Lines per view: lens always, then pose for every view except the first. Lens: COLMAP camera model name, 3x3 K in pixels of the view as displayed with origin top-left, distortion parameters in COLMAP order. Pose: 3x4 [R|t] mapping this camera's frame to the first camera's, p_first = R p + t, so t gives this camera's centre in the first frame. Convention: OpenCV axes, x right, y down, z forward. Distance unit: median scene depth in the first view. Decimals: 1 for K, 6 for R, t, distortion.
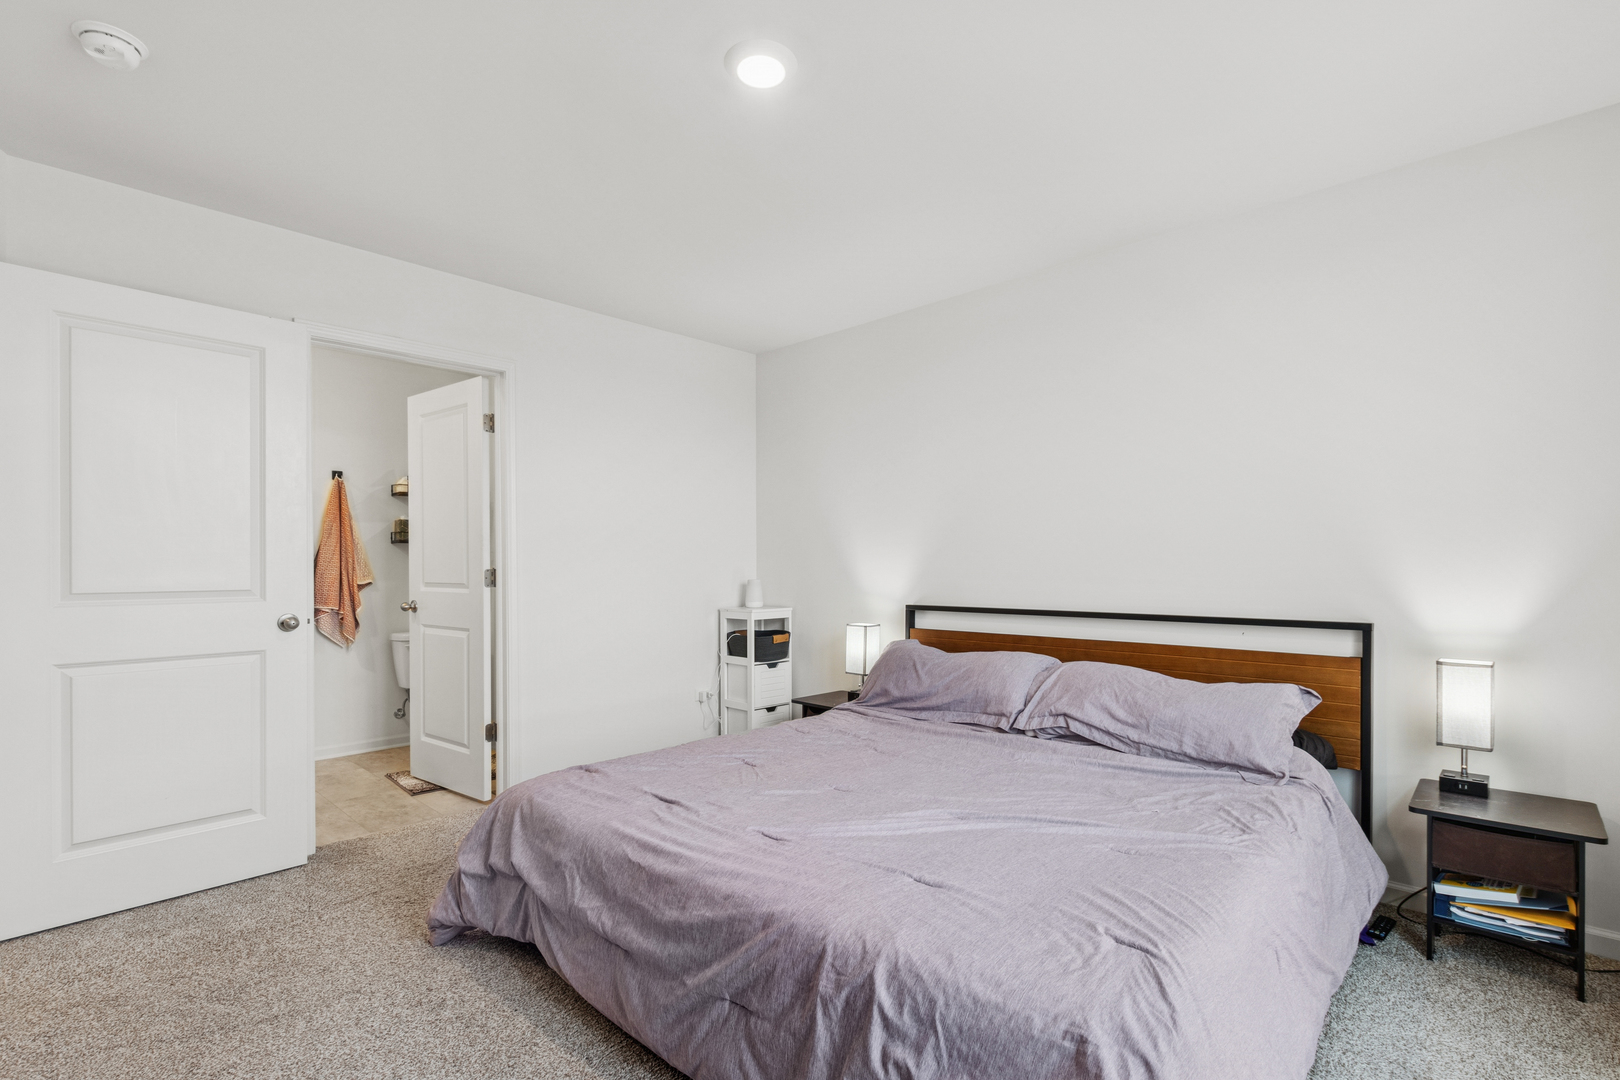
lens RADIAL K [[749.5, 0, 809.7], [0, 749.5, 568.5], [0, 0, 1]] dist [-0.000605, -0.000103]
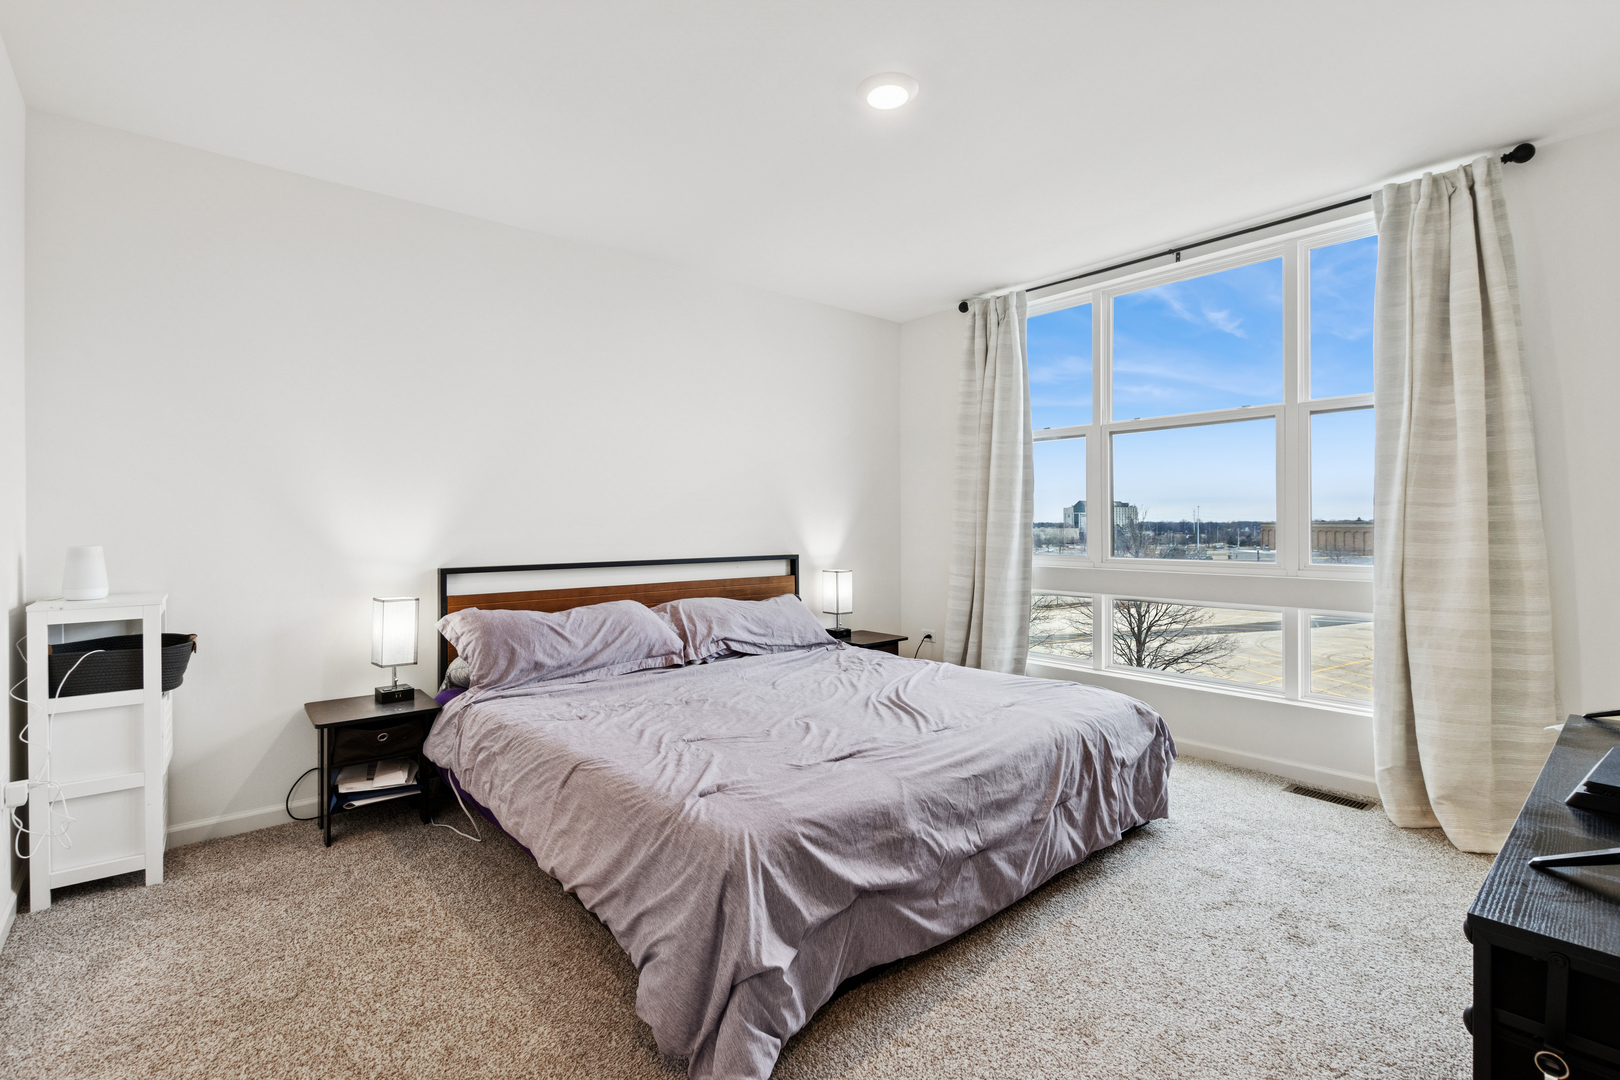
lens RADIAL K [[747.7, 0, 812.6], [0, 747.7, 519.8], [0, 0, 1]] dist [-0.001836, -0.000403]
pose [[0.101814, 0.008009, 0.994771, -0.923824], [0.005003, 0.999951, -0.008563, 0.006279], [-0.994791, 0.005849, 0.101769, 0.743584]]
